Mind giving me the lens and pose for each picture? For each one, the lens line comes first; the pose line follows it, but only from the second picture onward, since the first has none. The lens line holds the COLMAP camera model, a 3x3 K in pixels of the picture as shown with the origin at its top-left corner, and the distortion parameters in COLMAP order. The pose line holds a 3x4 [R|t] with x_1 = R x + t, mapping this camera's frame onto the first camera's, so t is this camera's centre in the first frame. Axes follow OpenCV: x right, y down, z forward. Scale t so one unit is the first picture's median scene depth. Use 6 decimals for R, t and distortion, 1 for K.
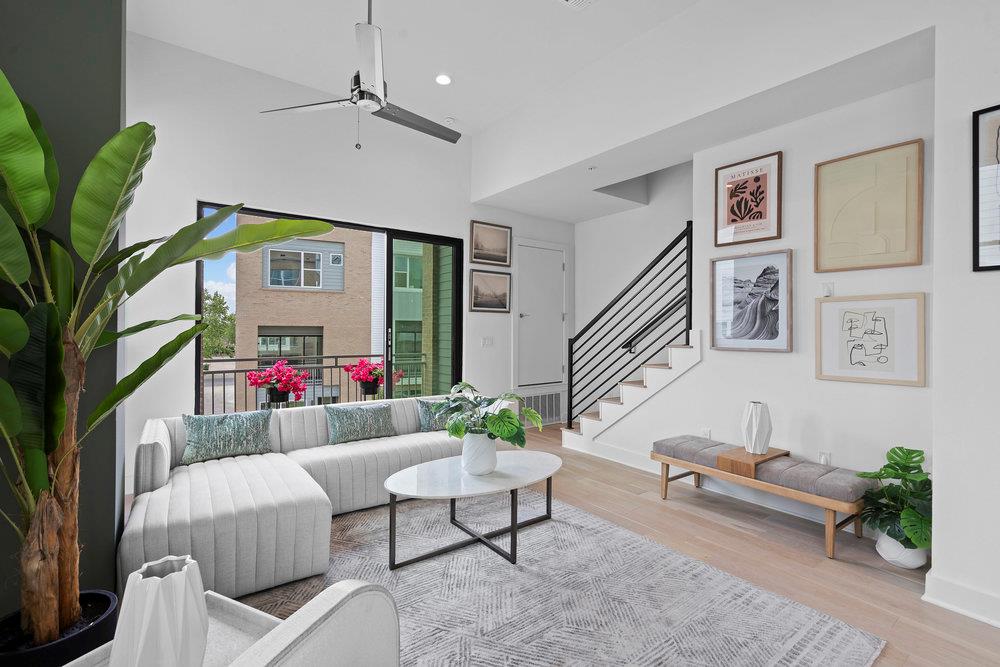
lens RADIAL K [[458.3, 0, 497.4], [0, 458.3, 329.1], [0, 0, 1]] dist [0.001753, -0.000008]
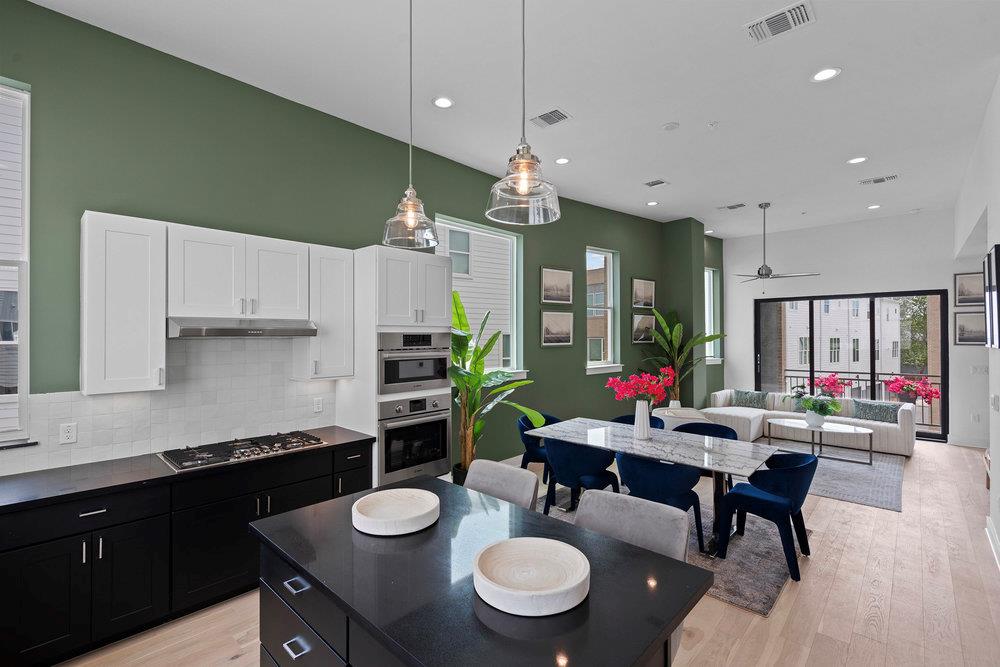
lens RADIAL K [[451.8, 0, 498.0], [0, 451.8, 332.9], [0, 0, 1]] dist [-0.000222, 0.000186]
pose [[0.181286, -0.013161, -0.983342, 0.943881], [0.006357, 0.999905, -0.012211, -0.065214], [0.983410, -0.004037, 0.181353, -0.475587]]
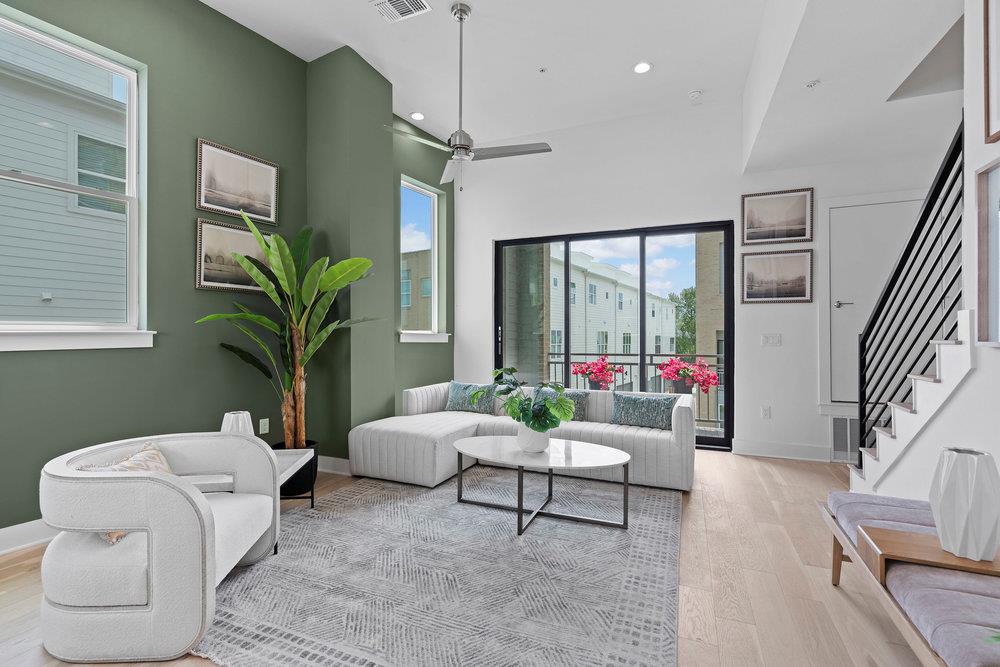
lens RADIAL K [[451.8, 0, 498.0], [0, 451.8, 332.9], [0, 0, 1]] dist [-0.000222, 0.000186]
pose [[0.510273, -0.011519, -0.859935, 0.424563], [0.004945, 0.999933, -0.010460, 0.021622], [0.859998, 0.001085, 0.510296, 0.189251]]
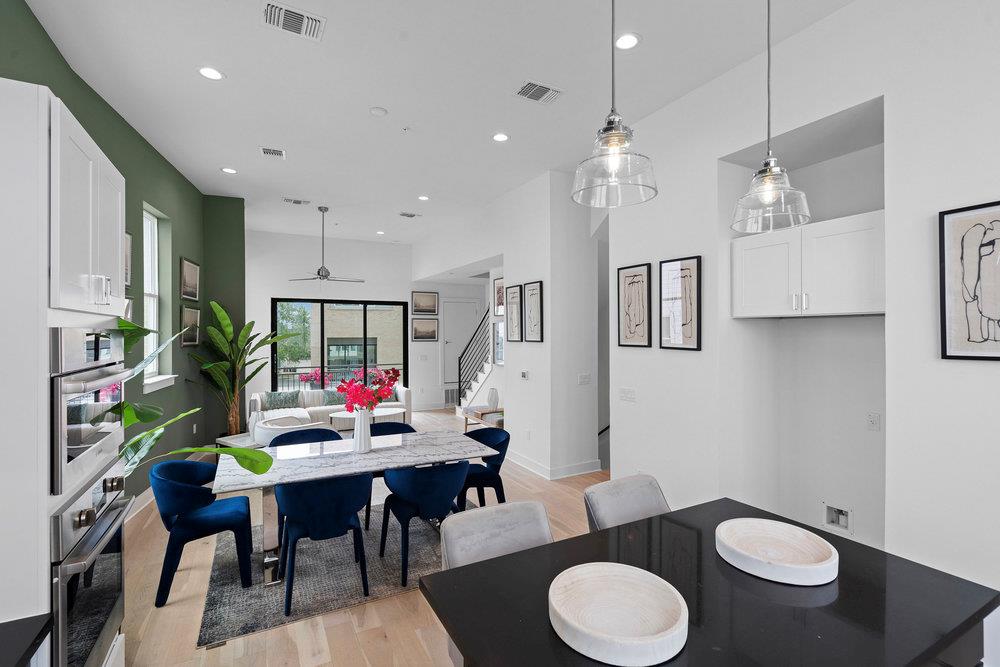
lens RADIAL K [[455.4, 0, 498.8], [0, 455.4, 338.8], [0, 0, 1]] dist [0.000399, 0.000784]
pose [[0.989249, -0.007686, -0.146039, 0.543141], [0.009813, 0.999856, 0.013851, -0.070920], [0.145911, -0.015135, 0.989182, -0.733593]]
